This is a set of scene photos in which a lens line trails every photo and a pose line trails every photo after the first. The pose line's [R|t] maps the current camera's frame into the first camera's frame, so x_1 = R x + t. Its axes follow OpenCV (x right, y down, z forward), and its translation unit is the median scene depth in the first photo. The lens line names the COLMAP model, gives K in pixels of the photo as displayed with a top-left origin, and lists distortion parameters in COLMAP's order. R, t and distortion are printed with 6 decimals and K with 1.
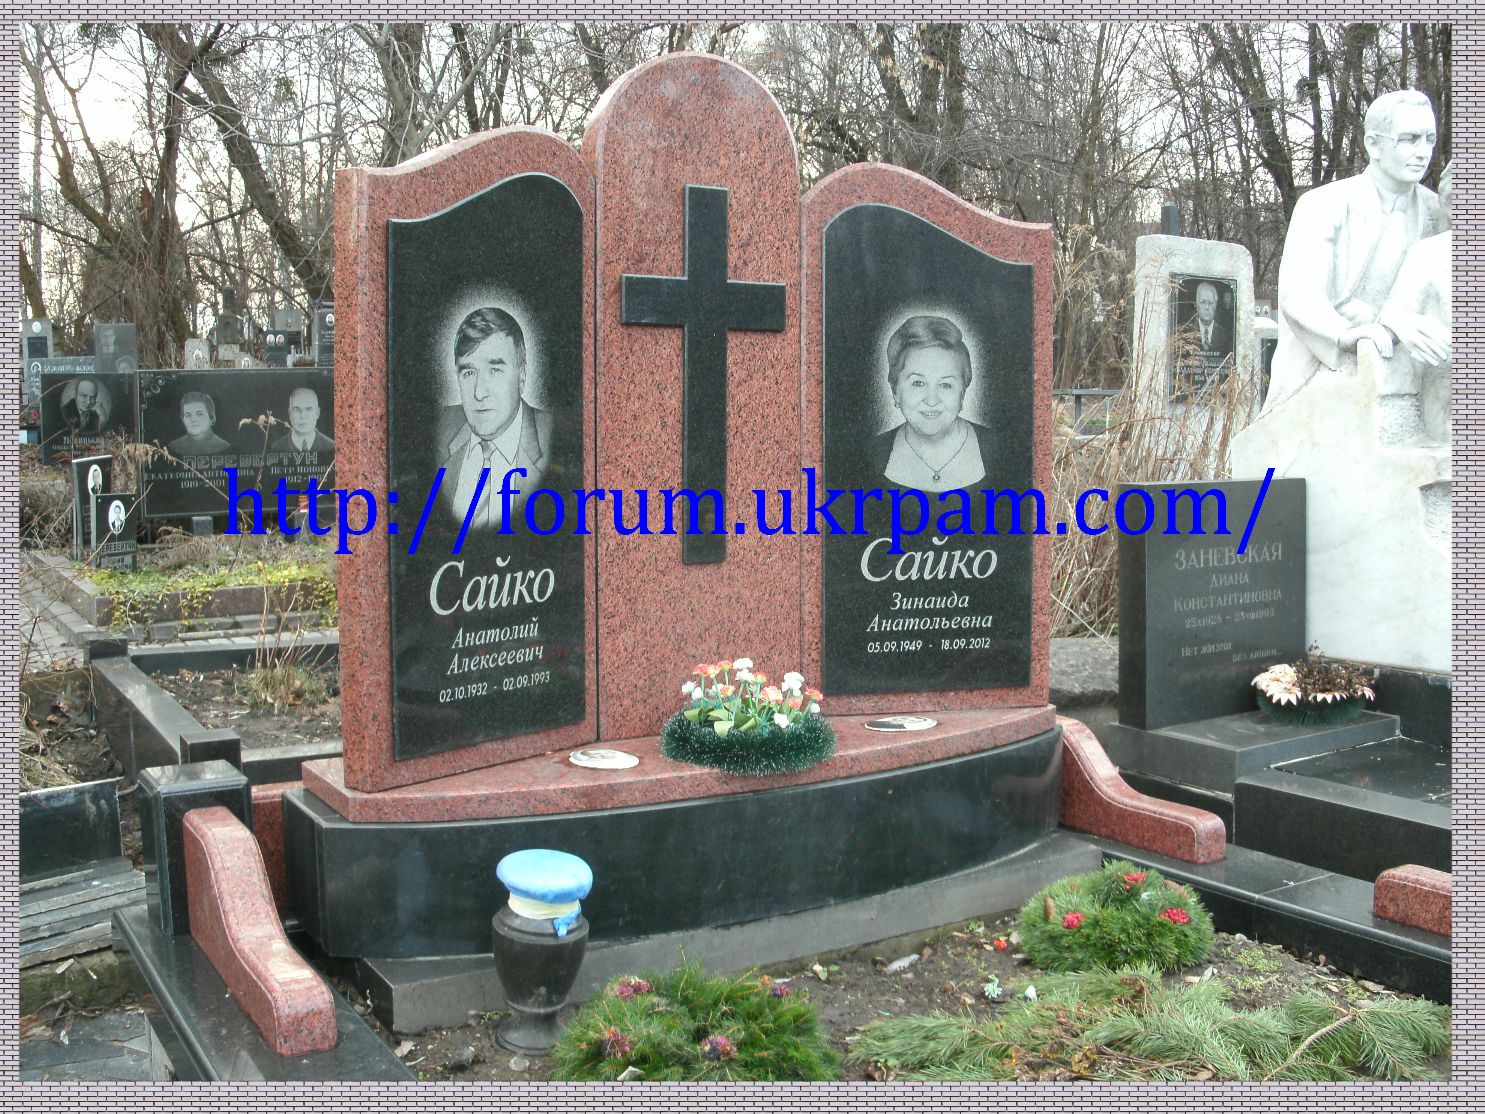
lens RADIAL K [[1562.6, 0, 754.6], [0, 1562.6, 563.9], [0, 0, 1]] dist [-0.175422, 0.000000]
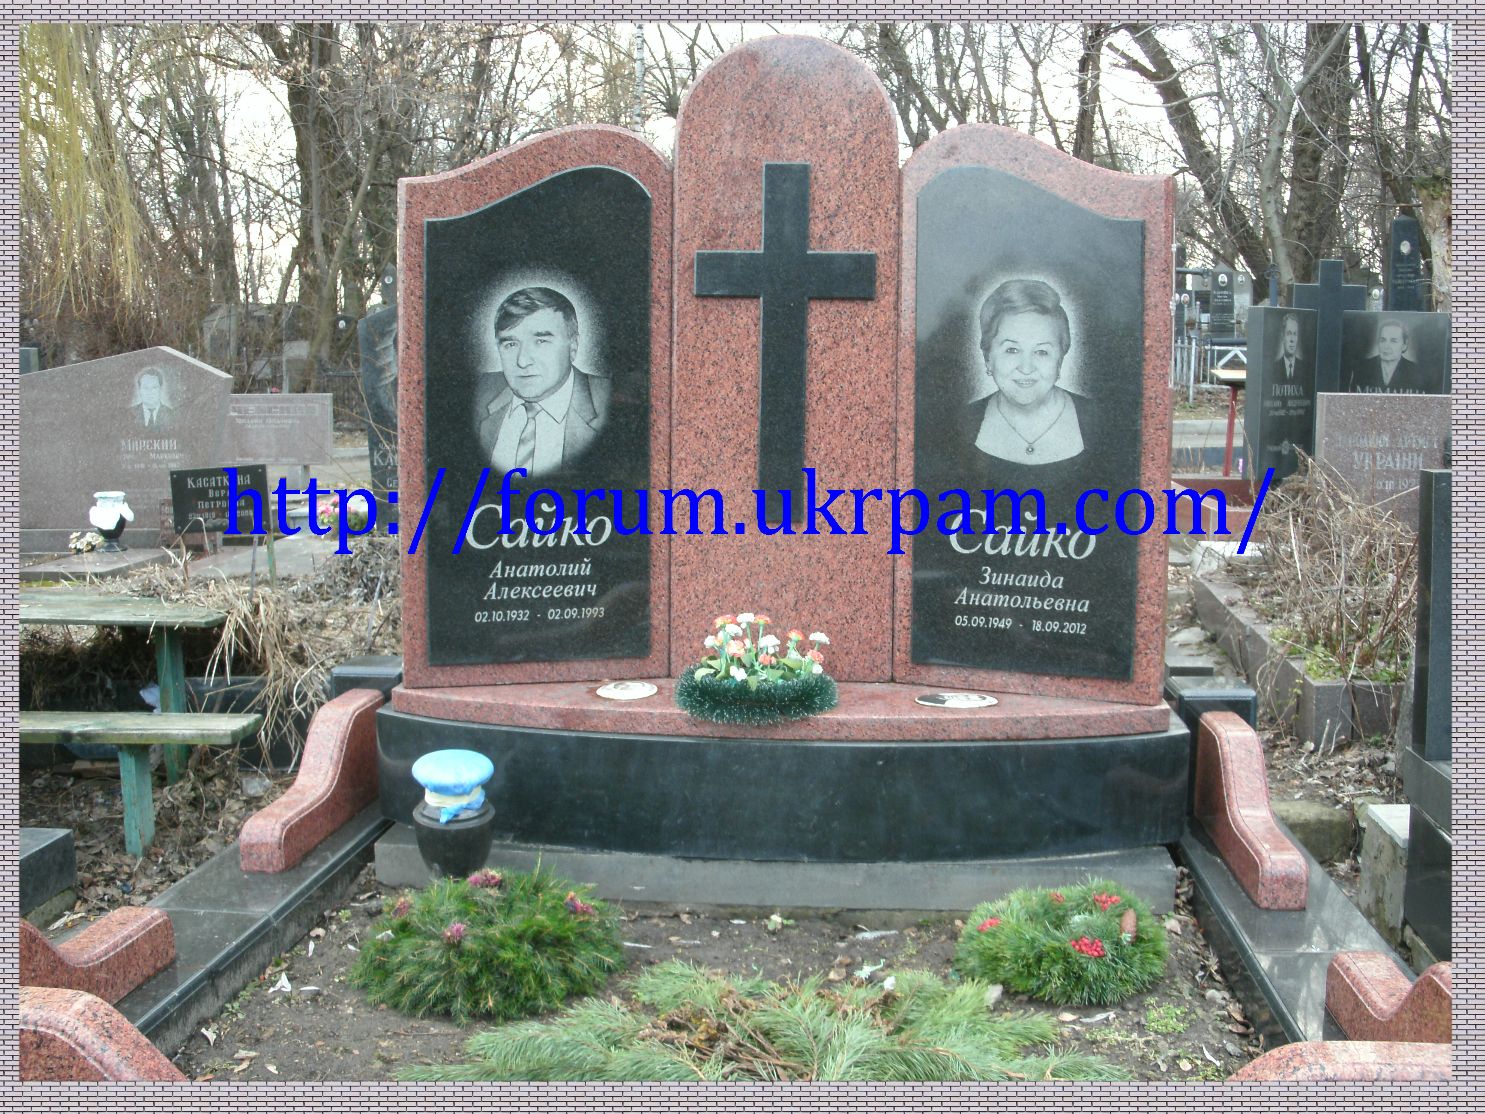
lens RADIAL K [[1562.6, 0, 742.9], [0, 1562.6, 551.2], [0, 0, 1]] dist [-0.175422, 0.000000]
pose [[0.799469, 0.075544, -0.595939, 0.636271], [-0.061382, 0.997142, 0.044056, -0.028510], [0.597563, 0.001358, 0.801820, 0.157816]]
